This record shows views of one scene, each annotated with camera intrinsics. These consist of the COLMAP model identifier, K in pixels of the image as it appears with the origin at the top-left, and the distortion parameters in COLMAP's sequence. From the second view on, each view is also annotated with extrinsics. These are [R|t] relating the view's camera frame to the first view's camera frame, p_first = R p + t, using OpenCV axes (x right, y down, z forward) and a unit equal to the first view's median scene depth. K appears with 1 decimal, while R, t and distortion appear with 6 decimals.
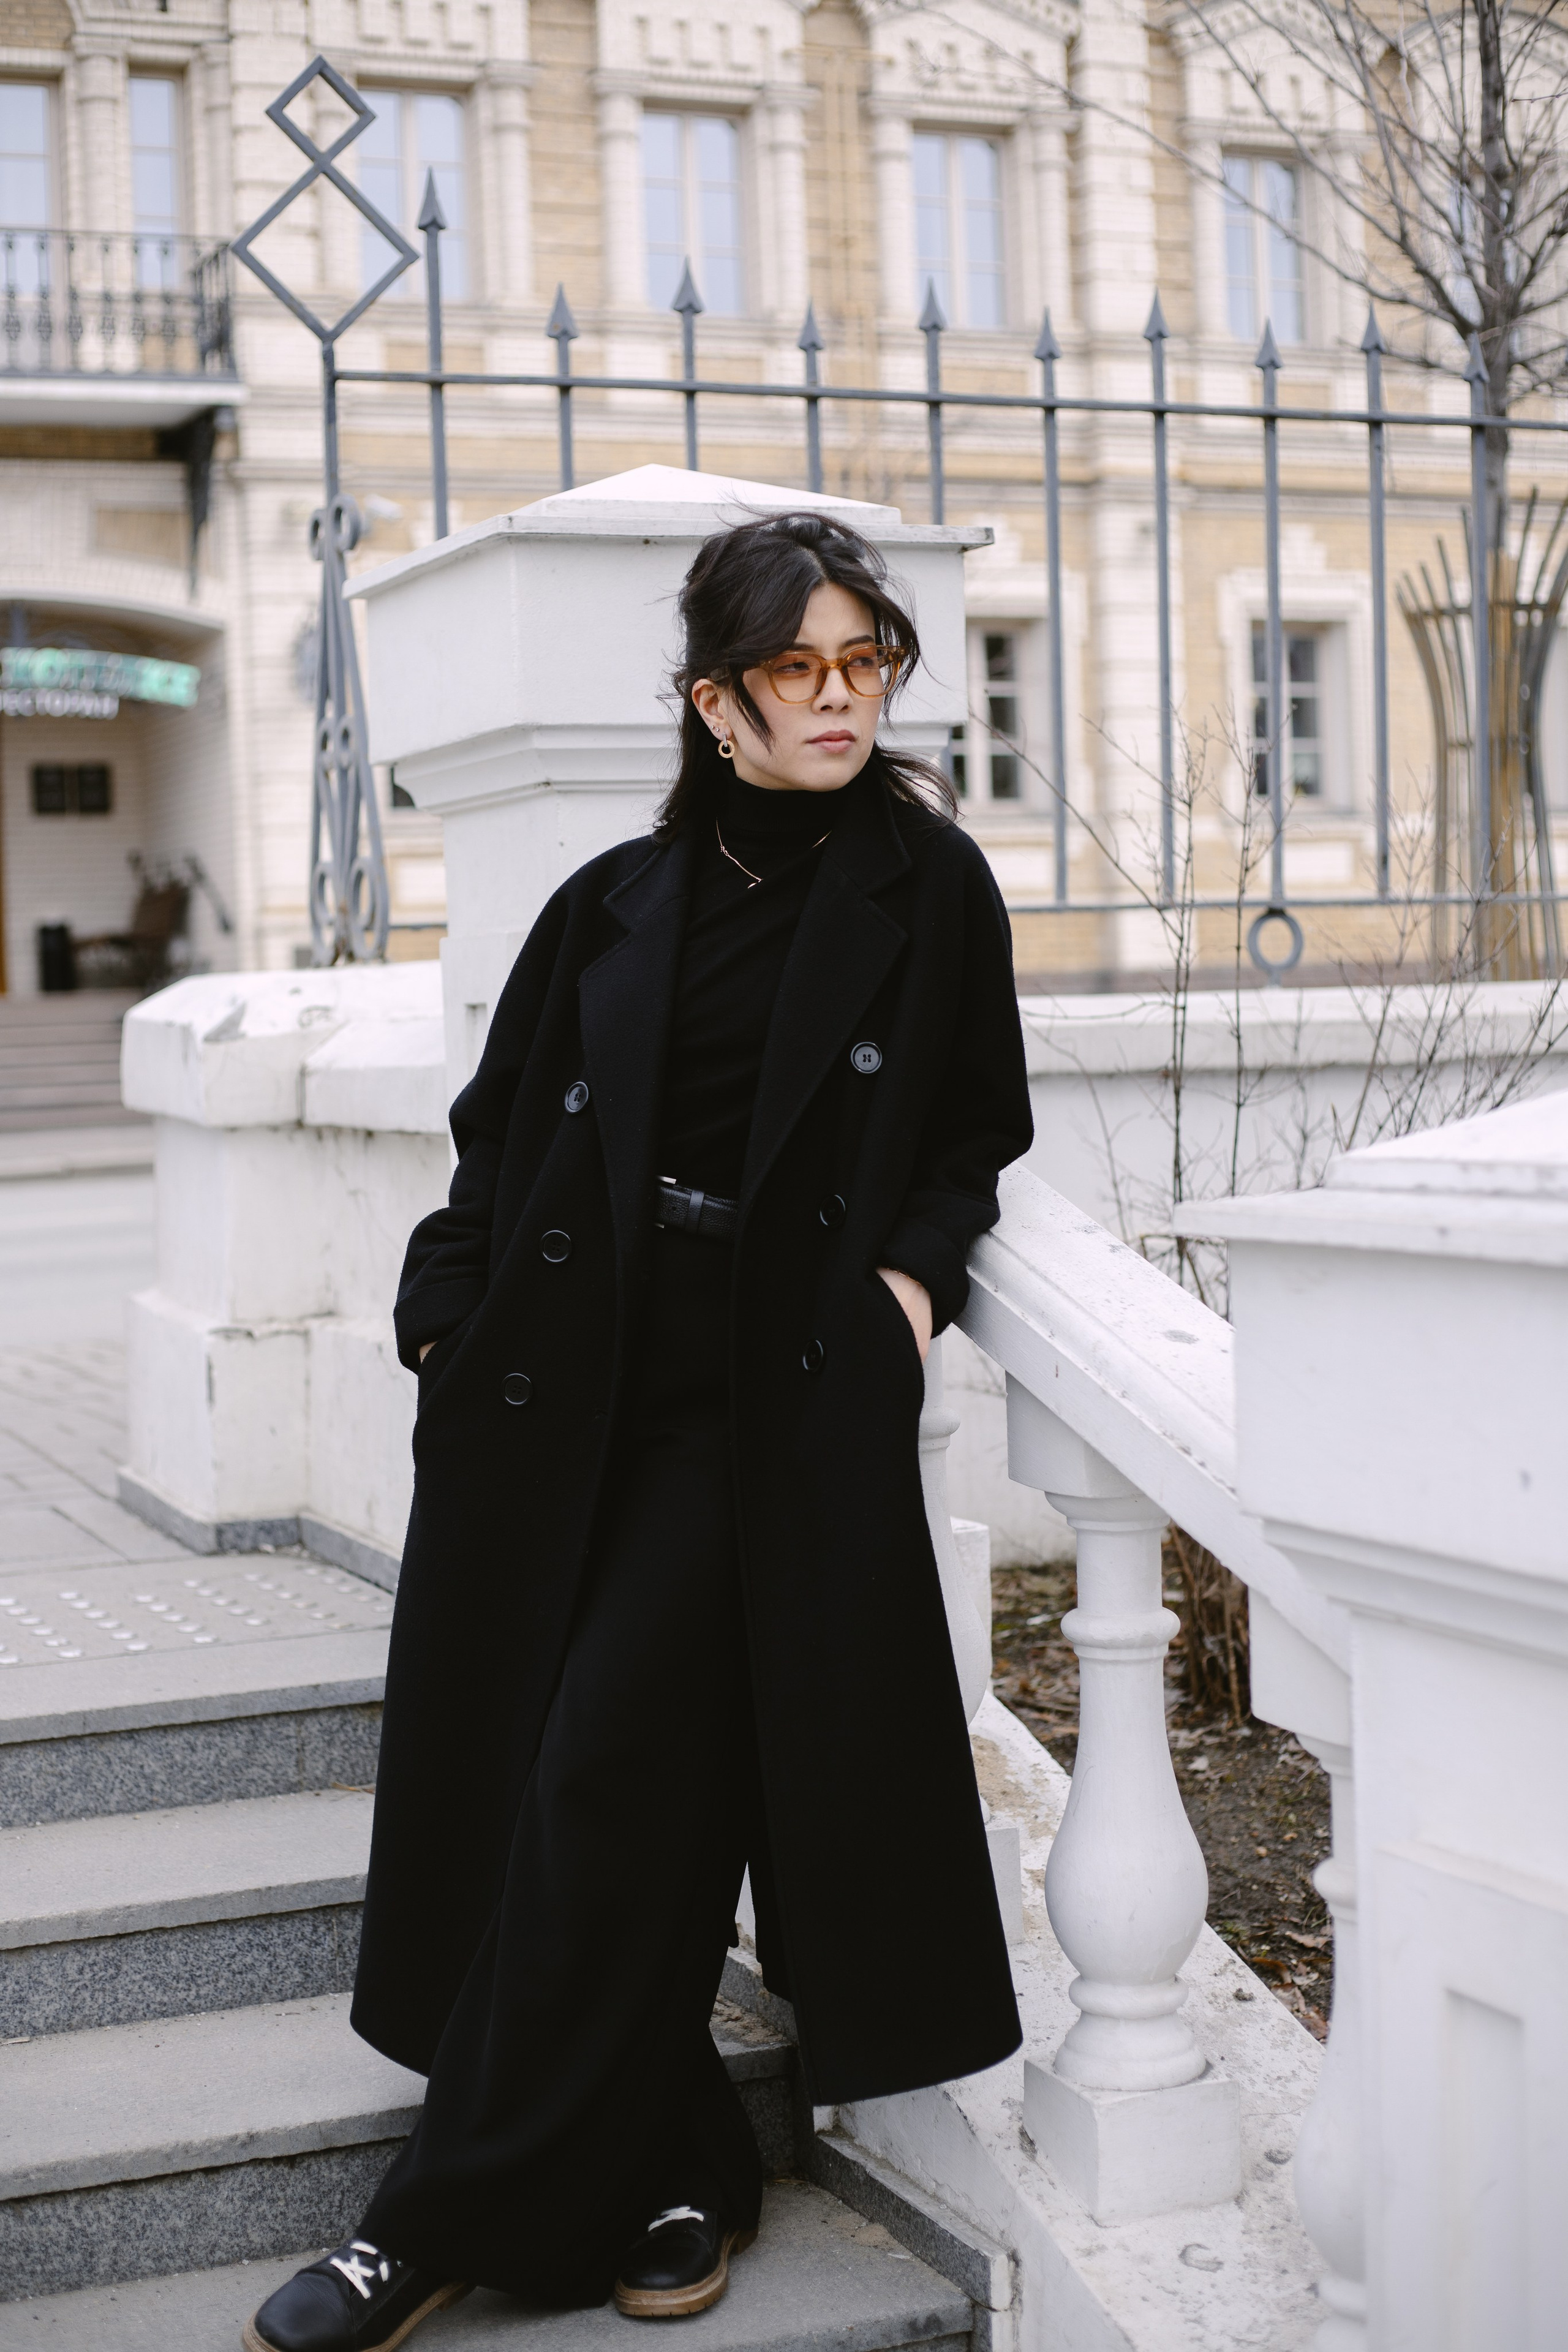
lens RADIAL K [[3469.0, 0, 784.0], [0, 3469.0, 1176.0], [0, 0, 1]] dist [-0.093411, -0.148794]
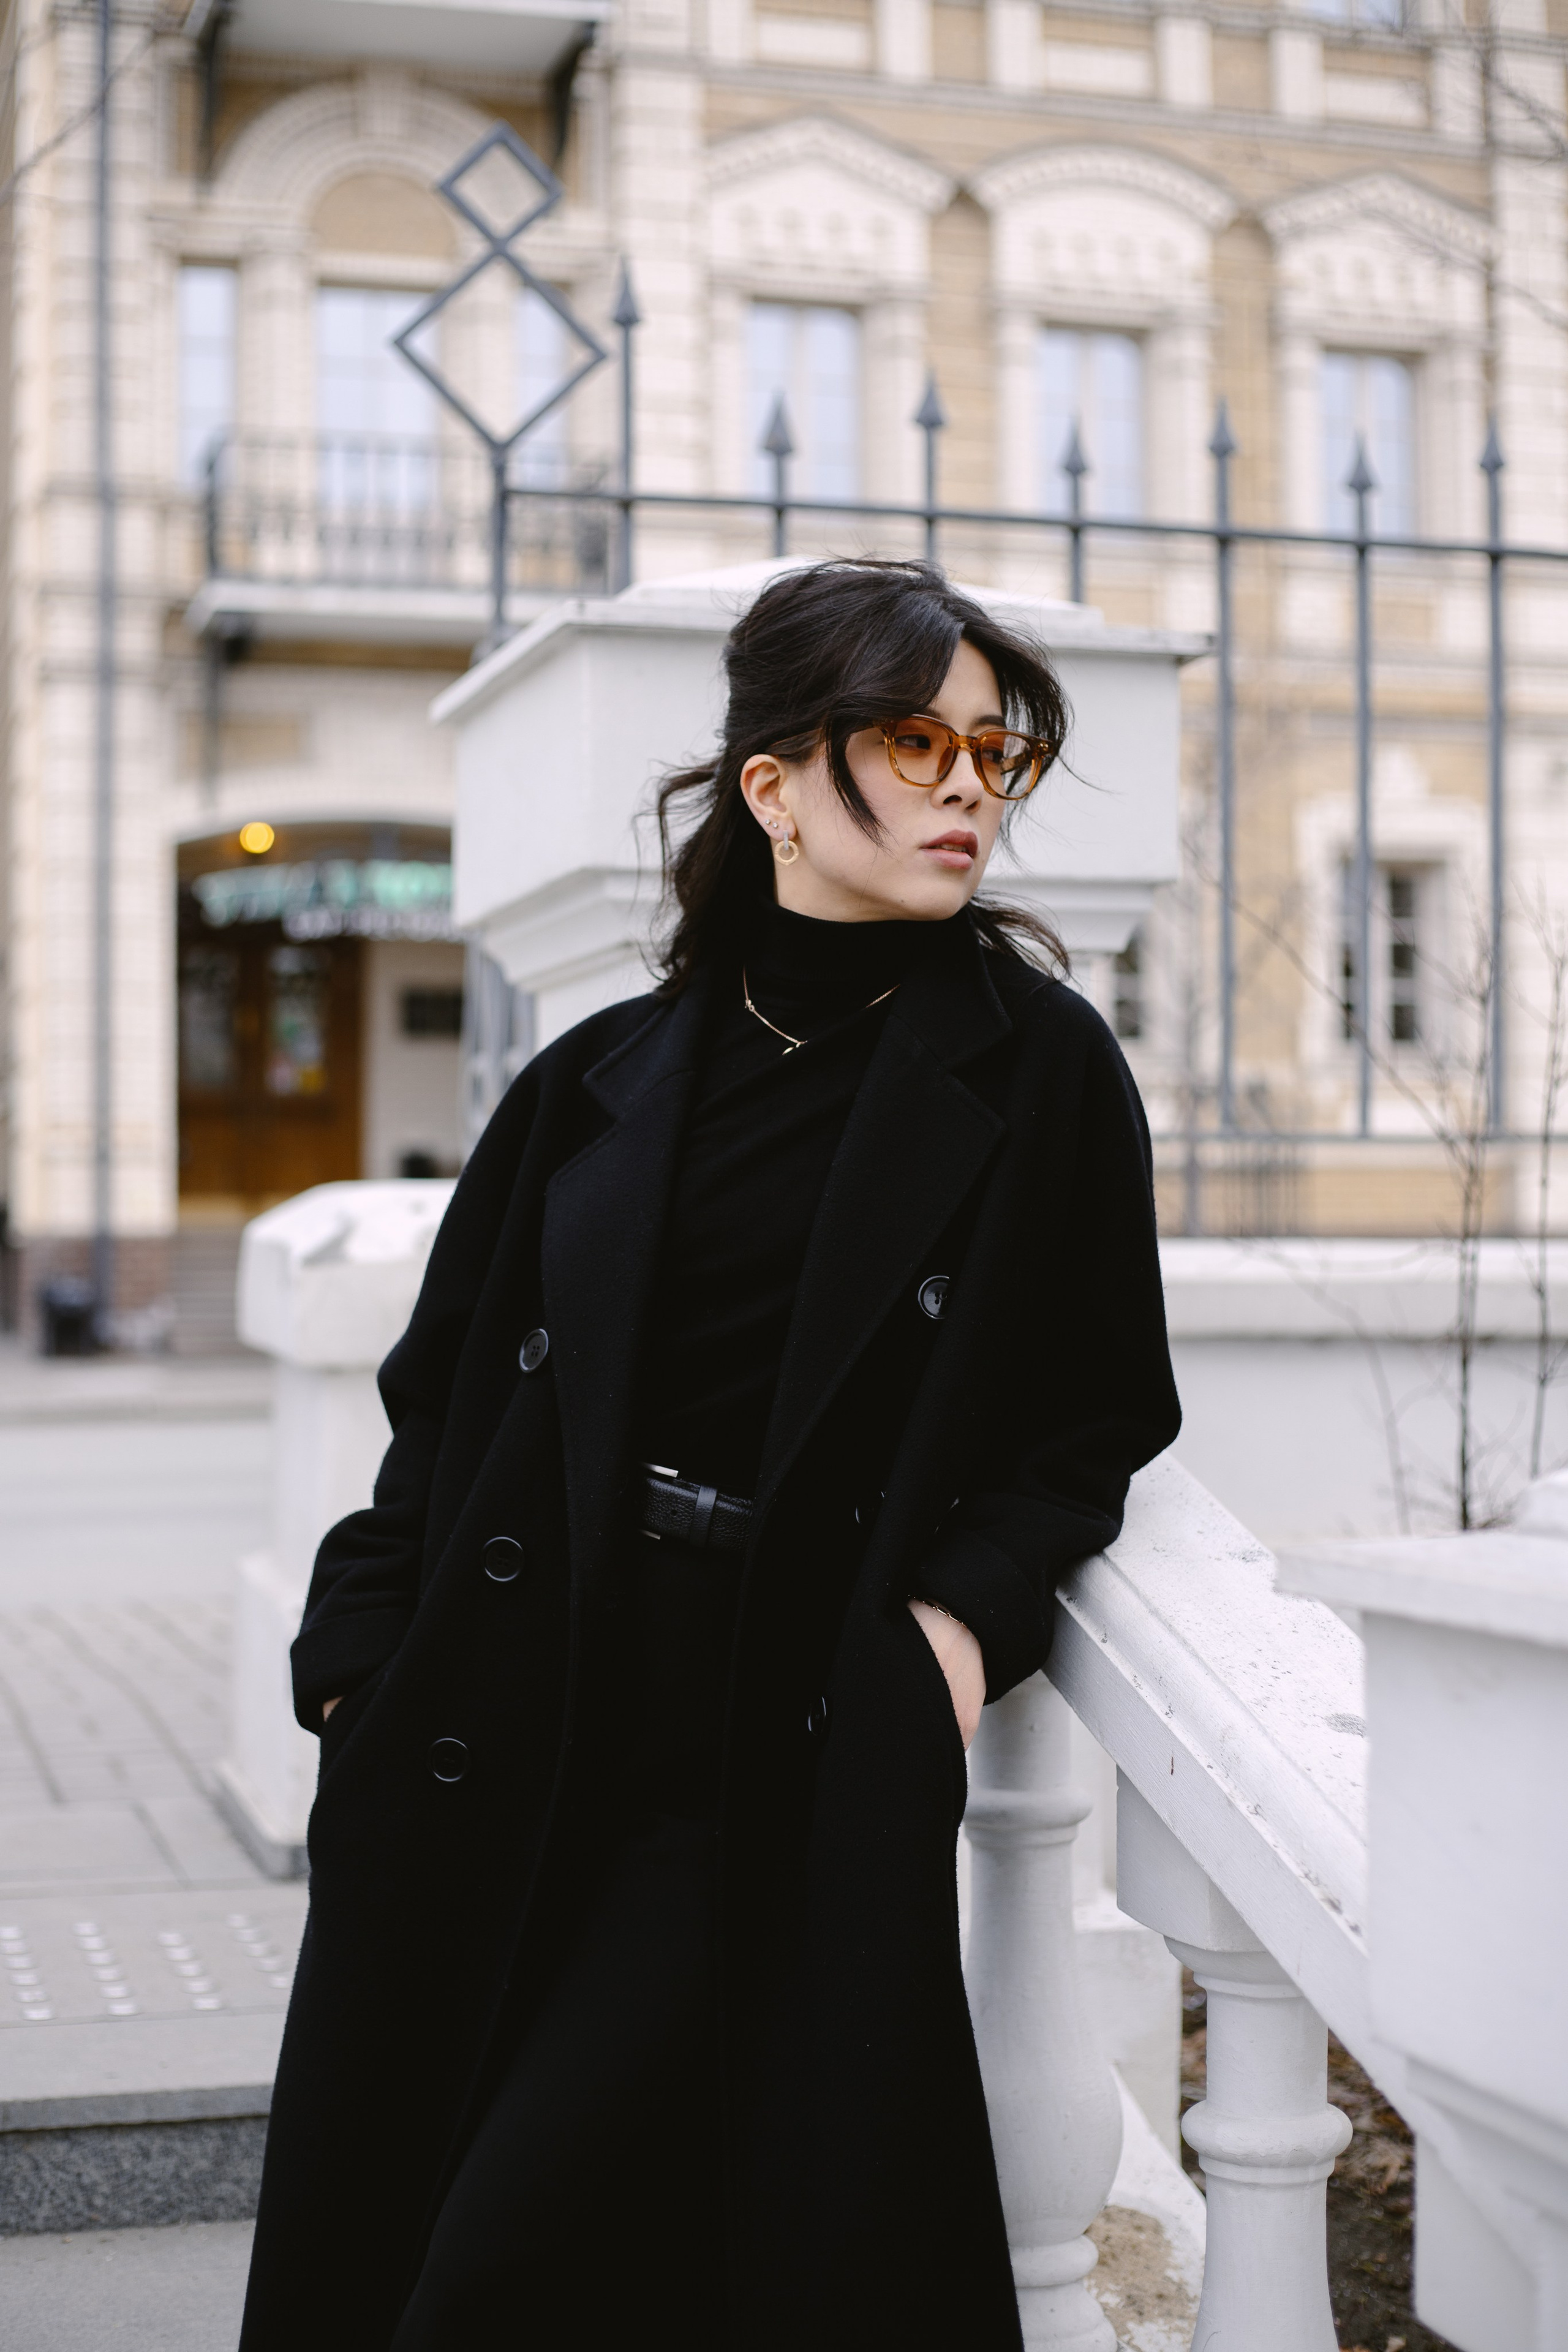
lens RADIAL K [[3469.0, 0, 784.0], [0, 3469.0, 1176.0], [0, 0, 1]] dist [-0.093411, -0.148794]
pose [[0.992257, 0.026532, -0.121332, 0.062450], [-0.035113, 0.996989, -0.069143, -0.007949], [0.119132, 0.072868, 0.990201, 0.227914]]
